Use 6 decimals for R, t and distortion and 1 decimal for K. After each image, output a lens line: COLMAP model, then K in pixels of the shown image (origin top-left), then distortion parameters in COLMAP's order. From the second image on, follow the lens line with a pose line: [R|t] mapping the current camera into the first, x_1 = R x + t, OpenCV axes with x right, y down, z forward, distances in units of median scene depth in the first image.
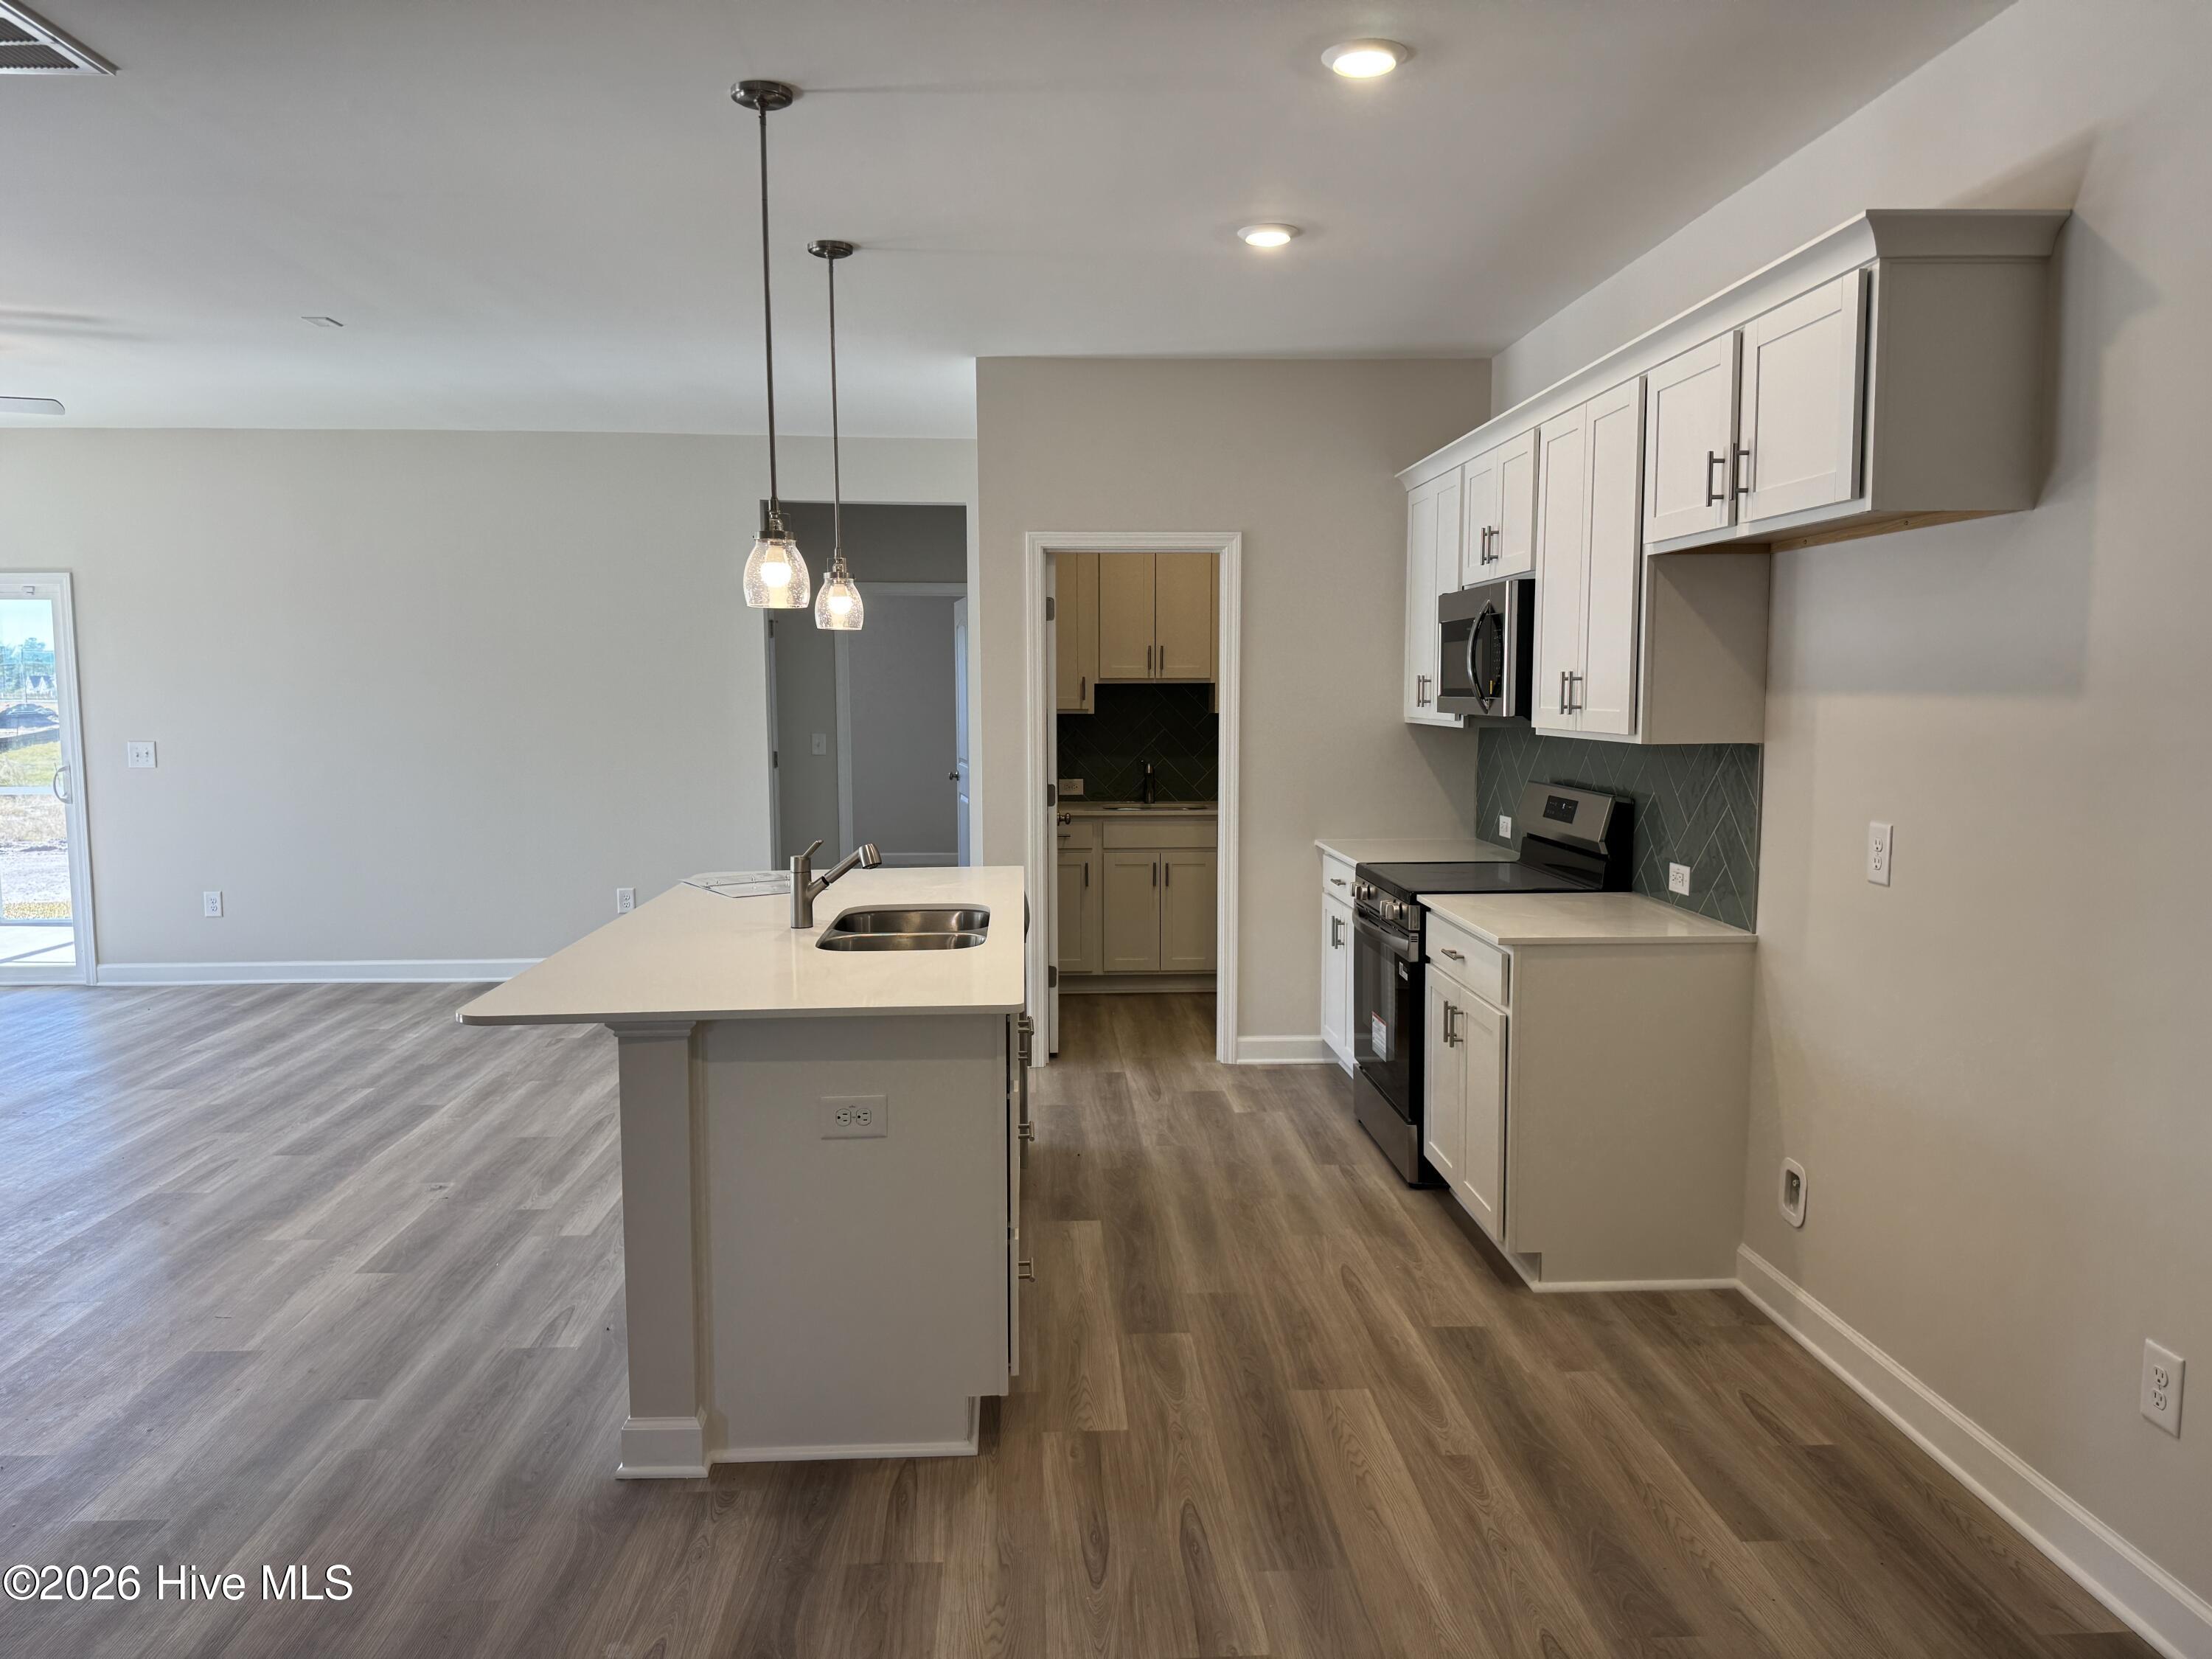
lens RADIAL K [[1572.3, 0, 1116.2], [0, 1572.3, 829.7], [0, 0, 1]] dist [0.067816, -0.054120]
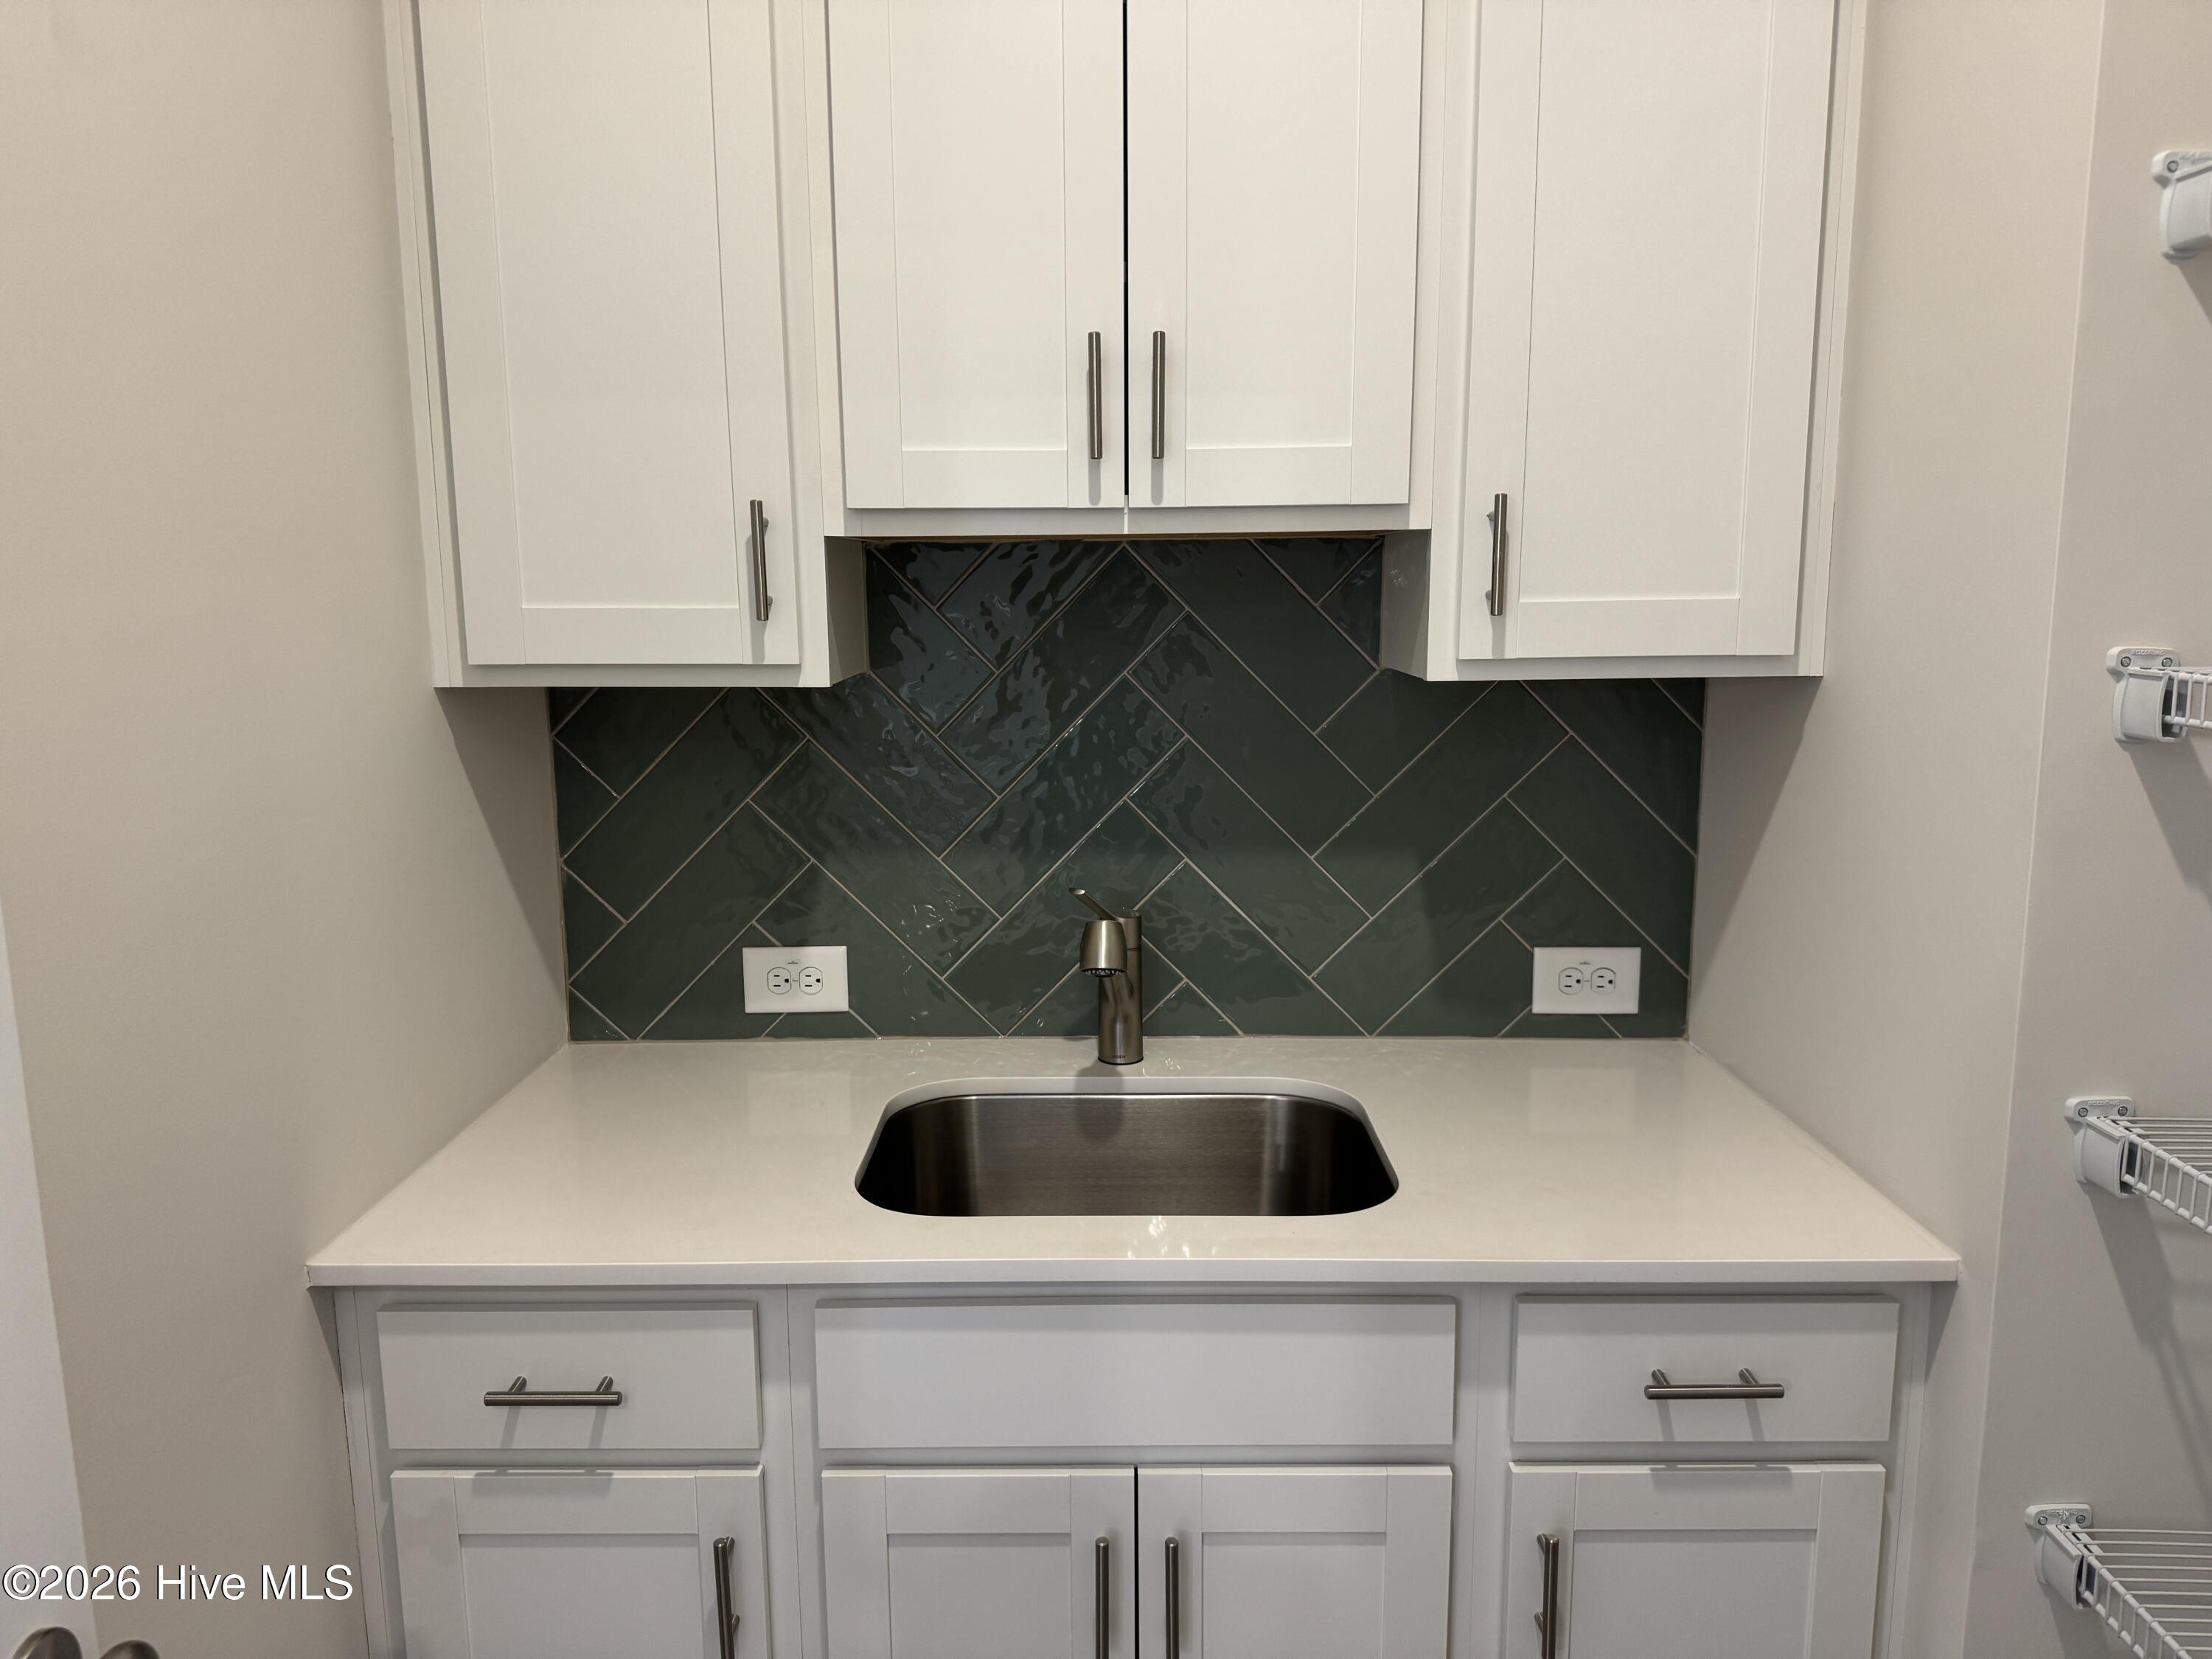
lens RADIAL K [[1572.3, 0, 1116.2], [0, 1572.3, 829.7], [0, 0, 1]] dist [0.067816, -0.054120]
pose [[0.998043, 0.008153, -0.061990, 0.035461], [-0.003227, 0.996857, 0.079151, -0.071800], [0.062441, -0.078796, 0.994933, 0.800479]]
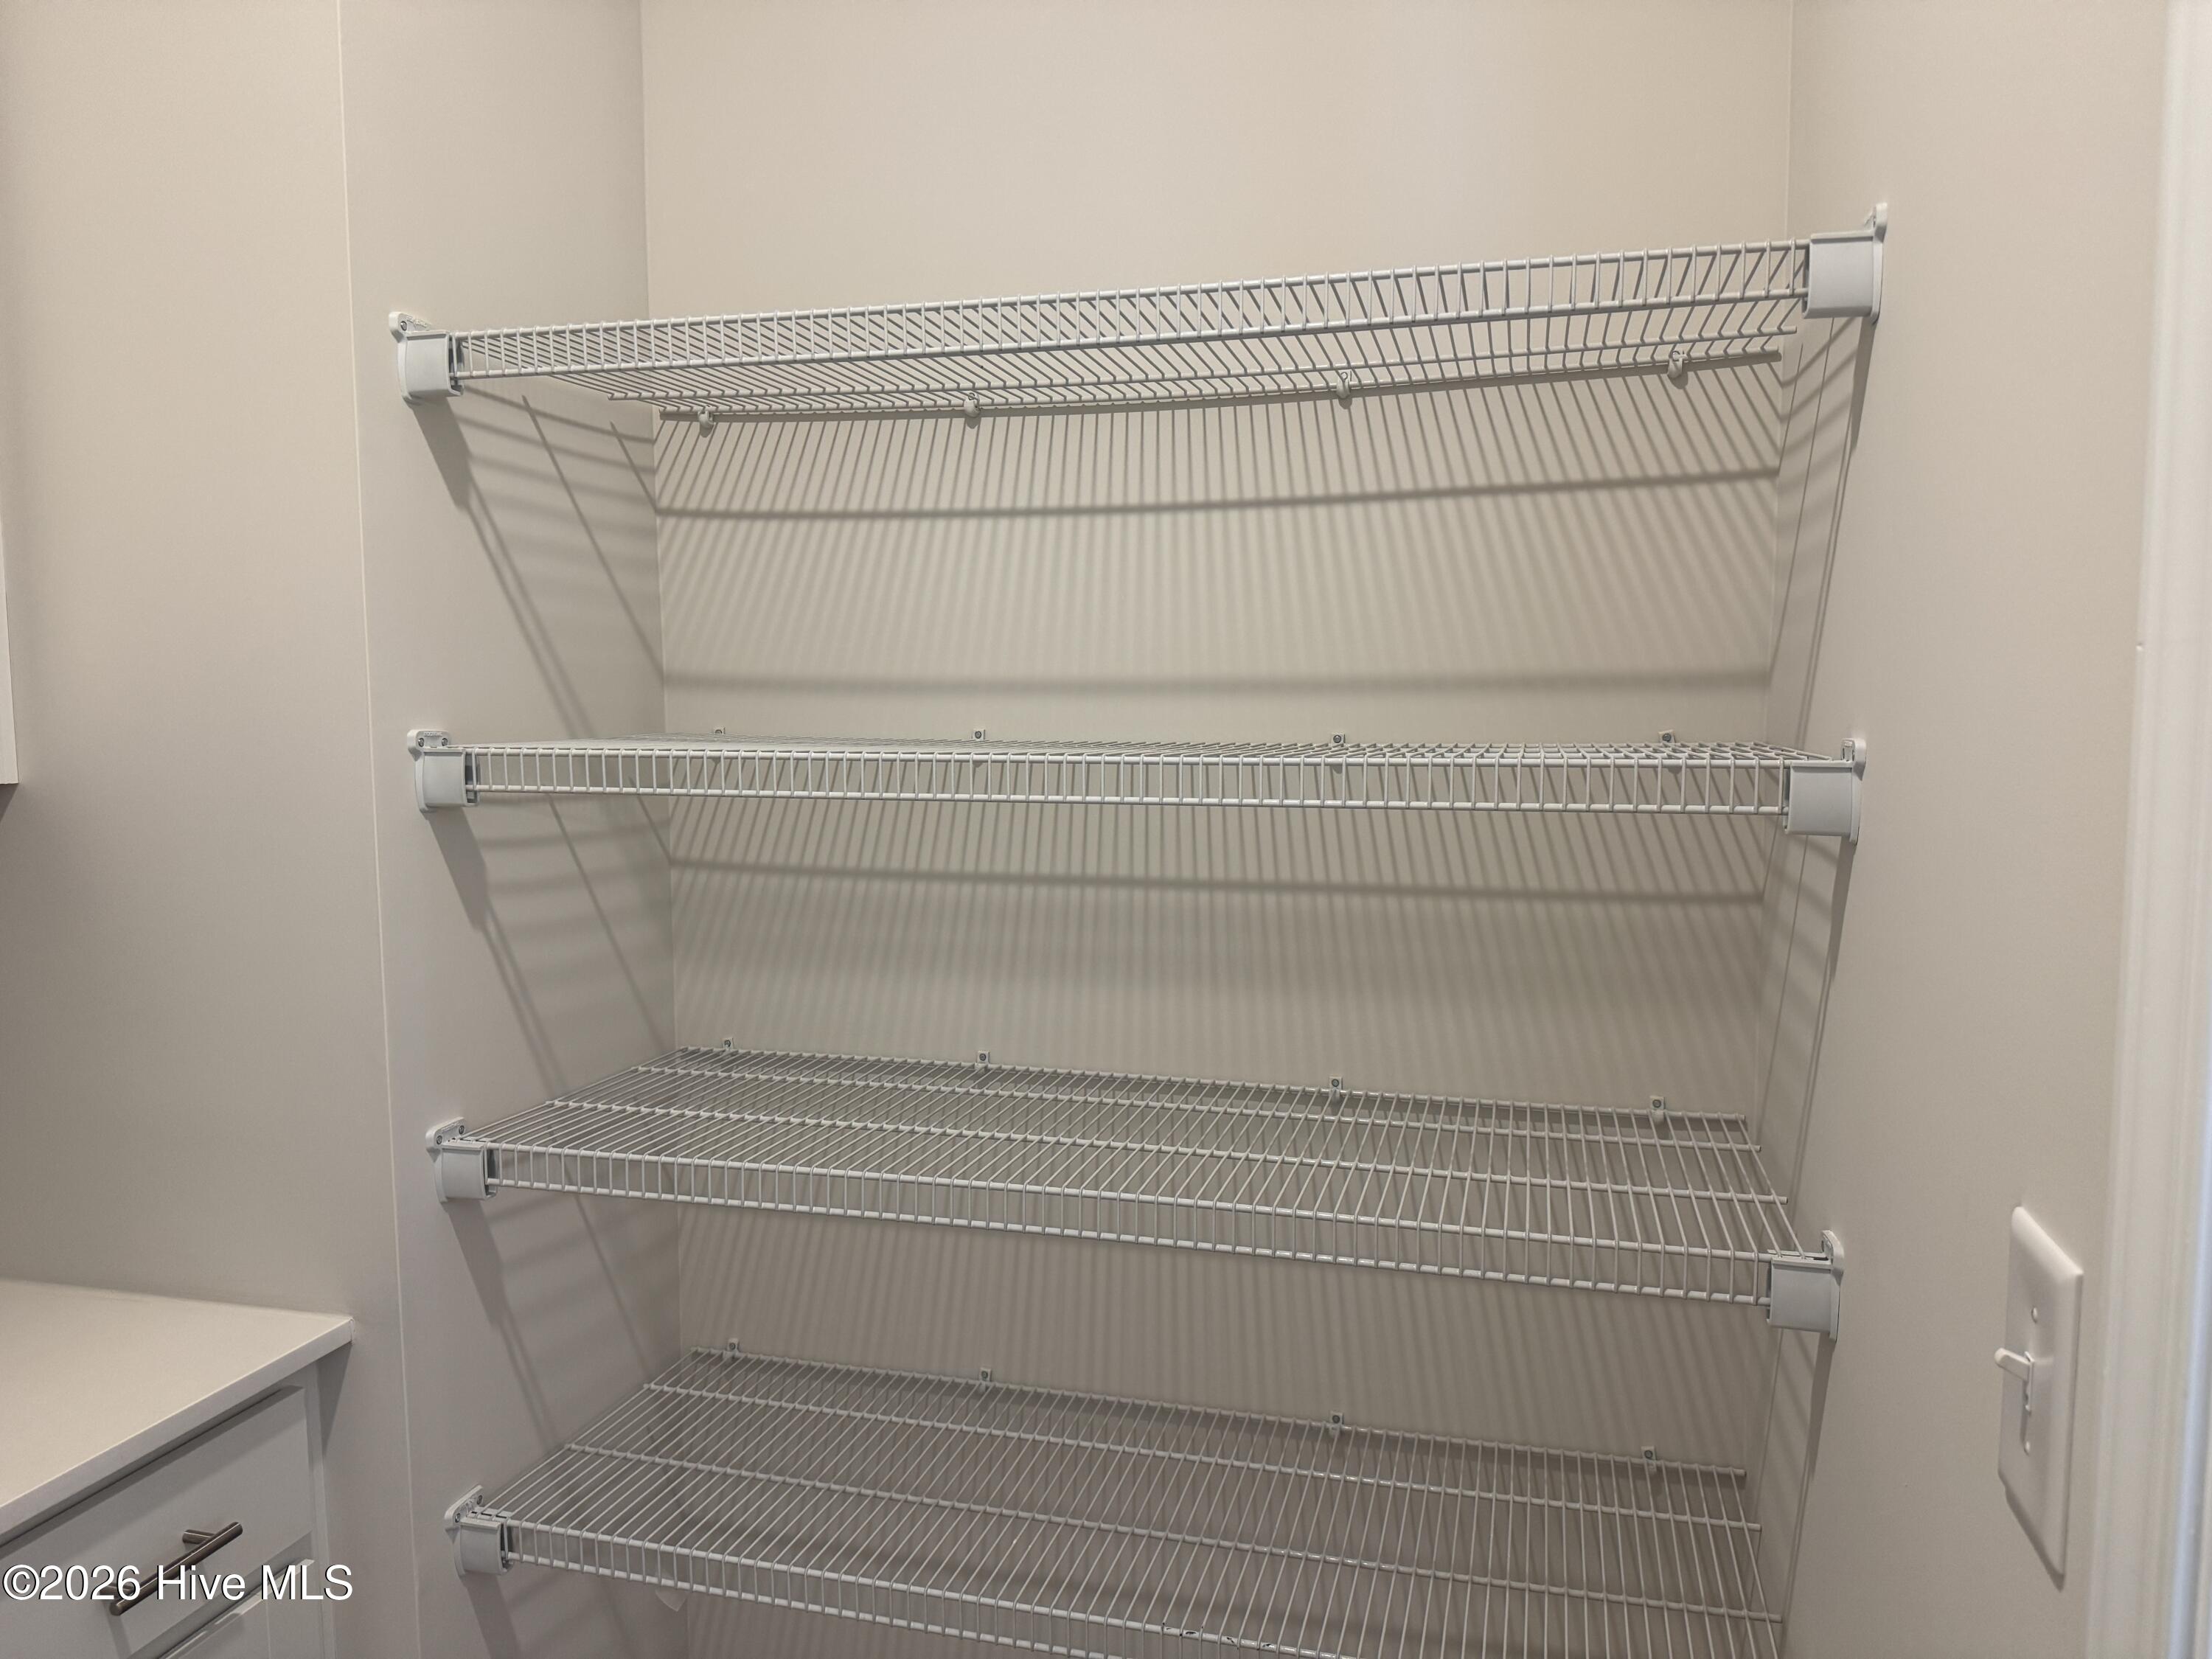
lens RADIAL K [[1572.3, 0, 1116.2], [0, 1572.3, 829.7], [0, 0, 1]] dist [0.067816, -0.054120]
pose [[0.318951, -0.077798, 0.944573, -0.031004], [0.081990, 0.995154, 0.054278, -0.069173], [-0.944218, 0.060134, 0.323784, 0.837052]]
